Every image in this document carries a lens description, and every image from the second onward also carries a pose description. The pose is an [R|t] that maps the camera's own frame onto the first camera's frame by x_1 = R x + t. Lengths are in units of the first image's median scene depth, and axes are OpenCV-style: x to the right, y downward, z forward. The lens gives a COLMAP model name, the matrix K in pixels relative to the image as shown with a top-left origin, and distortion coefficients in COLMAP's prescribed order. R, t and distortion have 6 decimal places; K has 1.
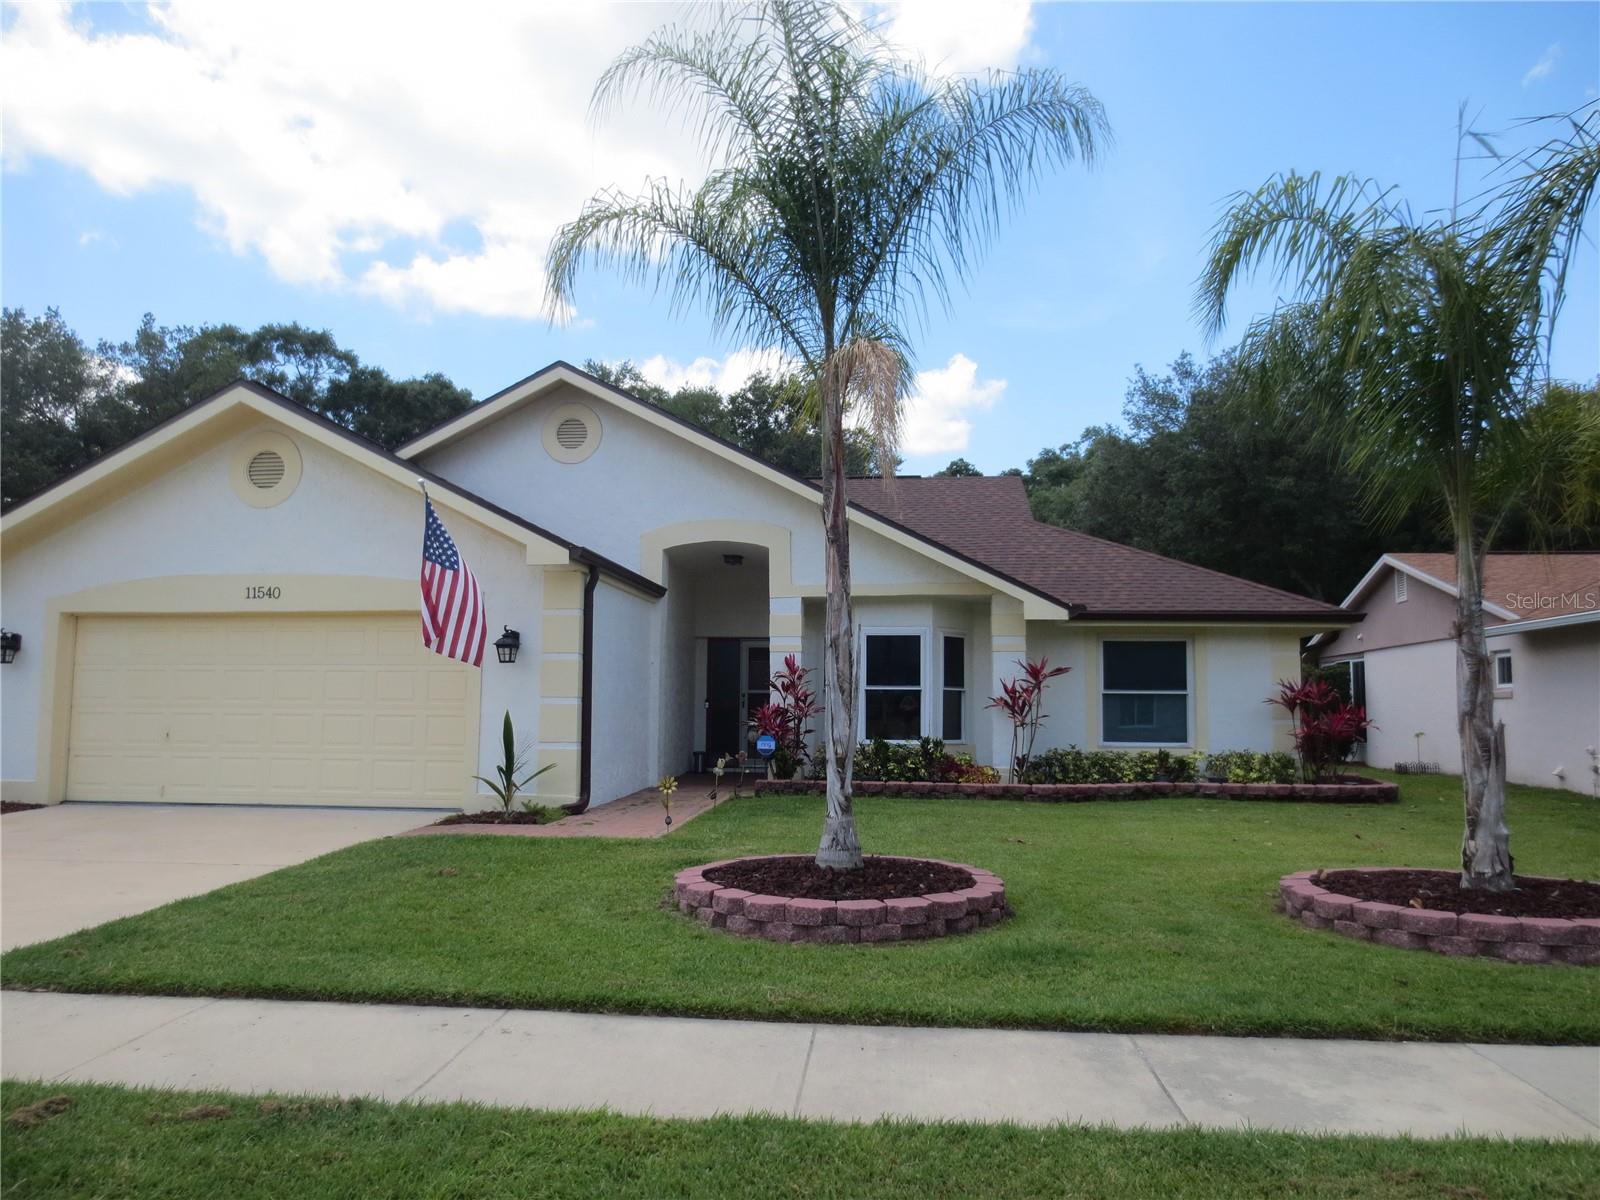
lens RADIAL K [[1133.7, 0, 801.0], [0, 1133.7, 596.6], [0, 0, 1]] dist [-0.041227, 0.024555]
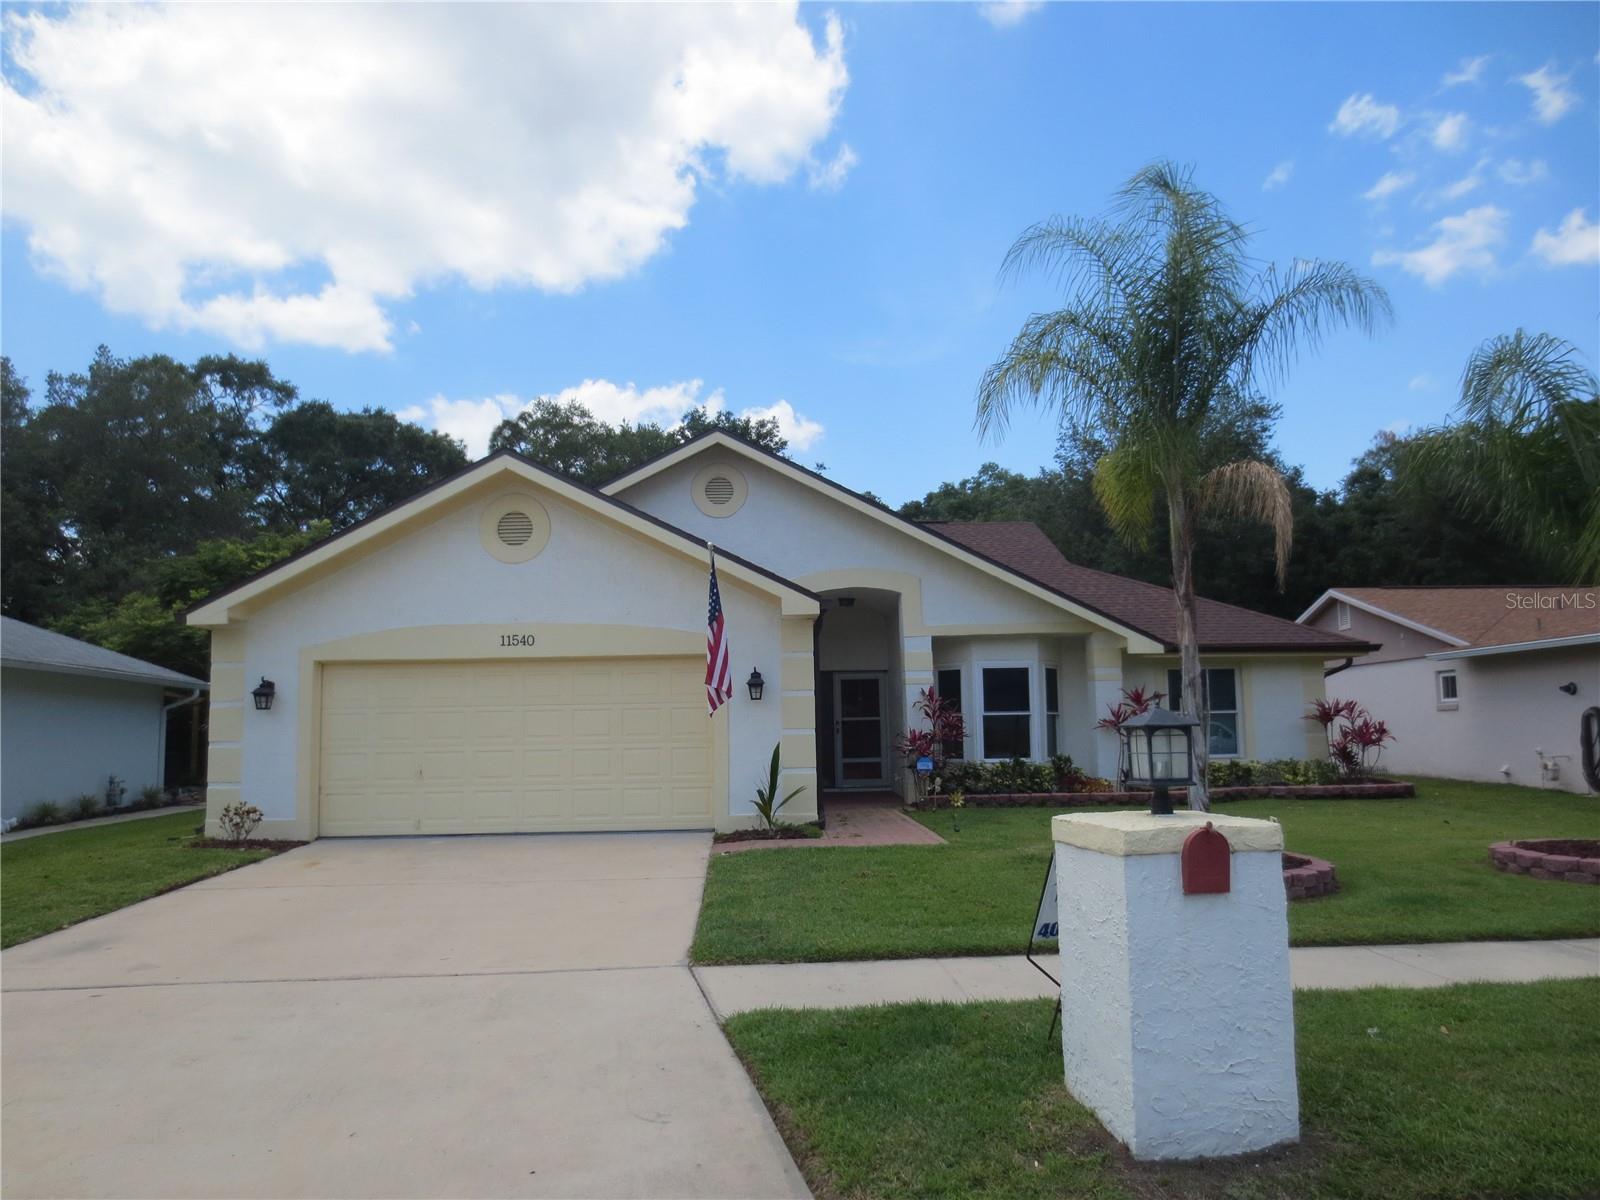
lens RADIAL K [[1133.7, 0, 793.3], [0, 1133.7, 600.8], [0, 0, 1]] dist [-0.041227, 0.024555]
pose [[0.989280, -0.007397, 0.145841, -0.323494], [0.009889, 0.999817, -0.016372, -0.018881], [-0.145694, 0.017639, 0.989173, -0.120931]]
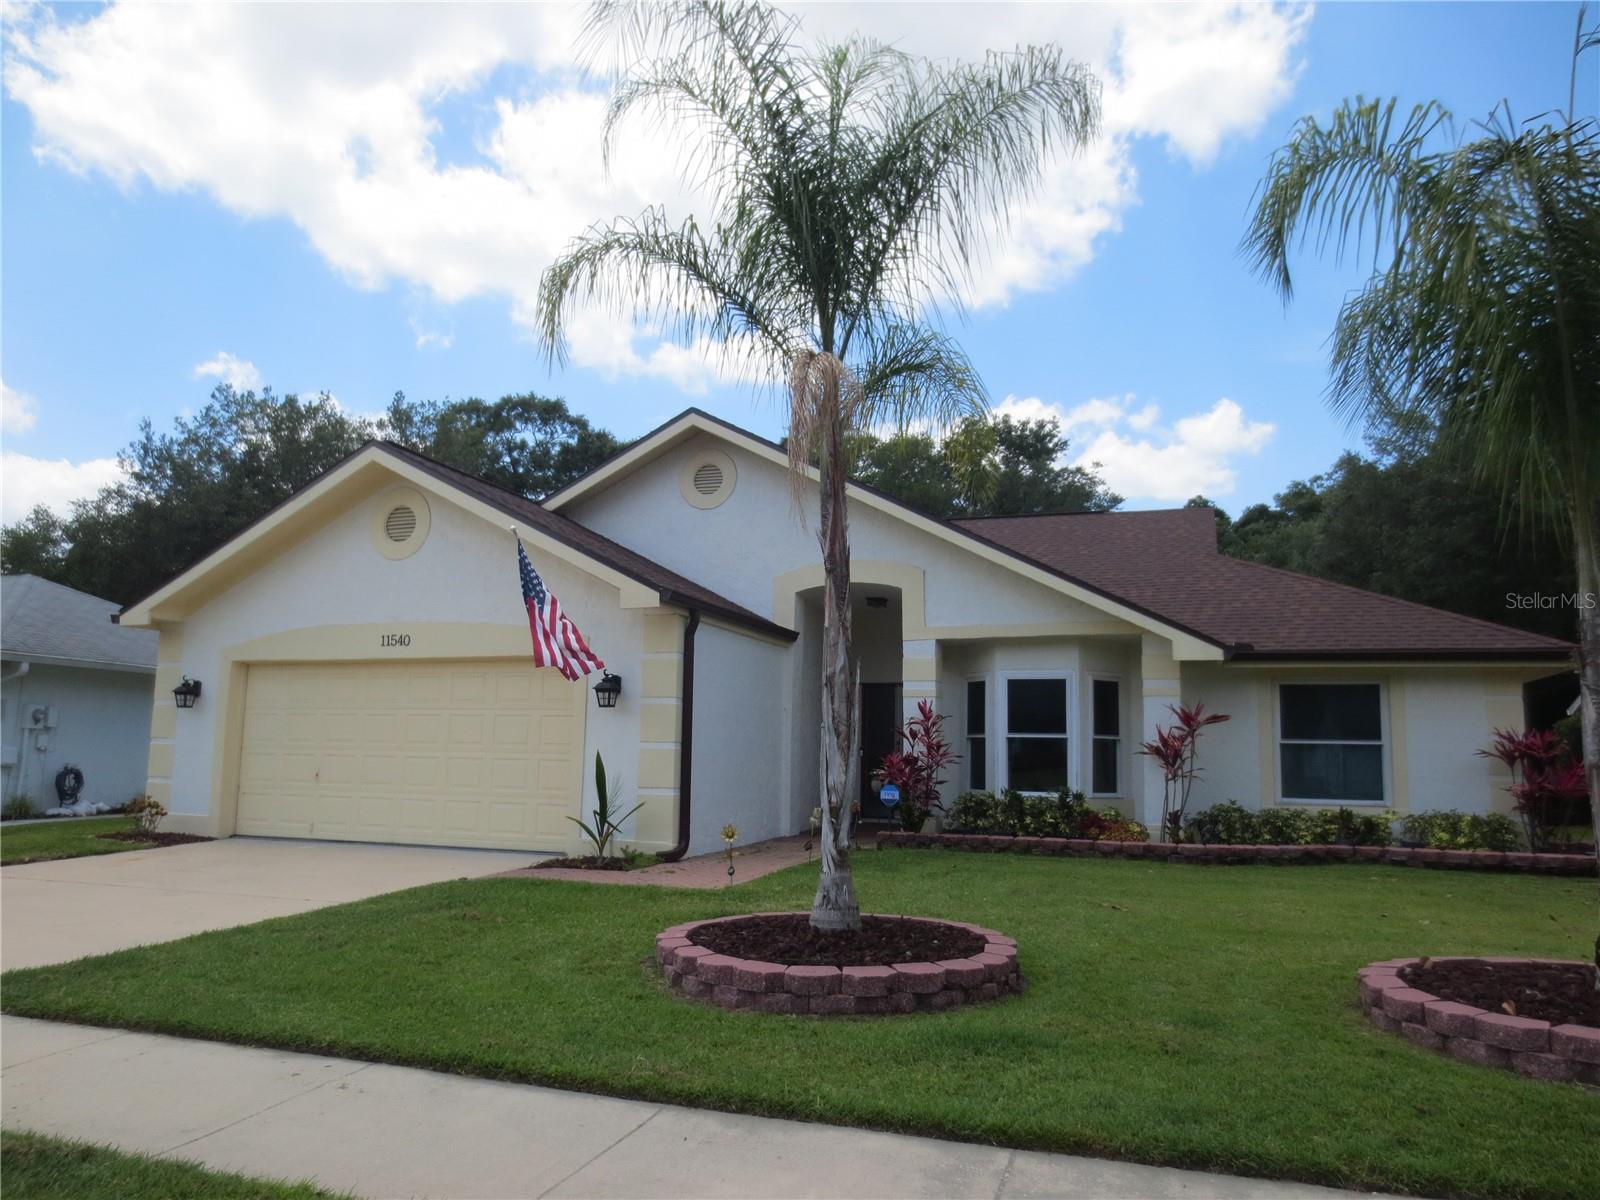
lens RADIAL K [[1133.7, 0, 802.0], [0, 1133.7, 604.2], [0, 0, 1]] dist [-0.041227, 0.024555]
pose [[0.974441, -0.019305, -0.223812, 0.110905], [0.010826, 0.999179, -0.039050, 0.007101], [0.224382, 0.035629, 0.973850, 0.050542]]
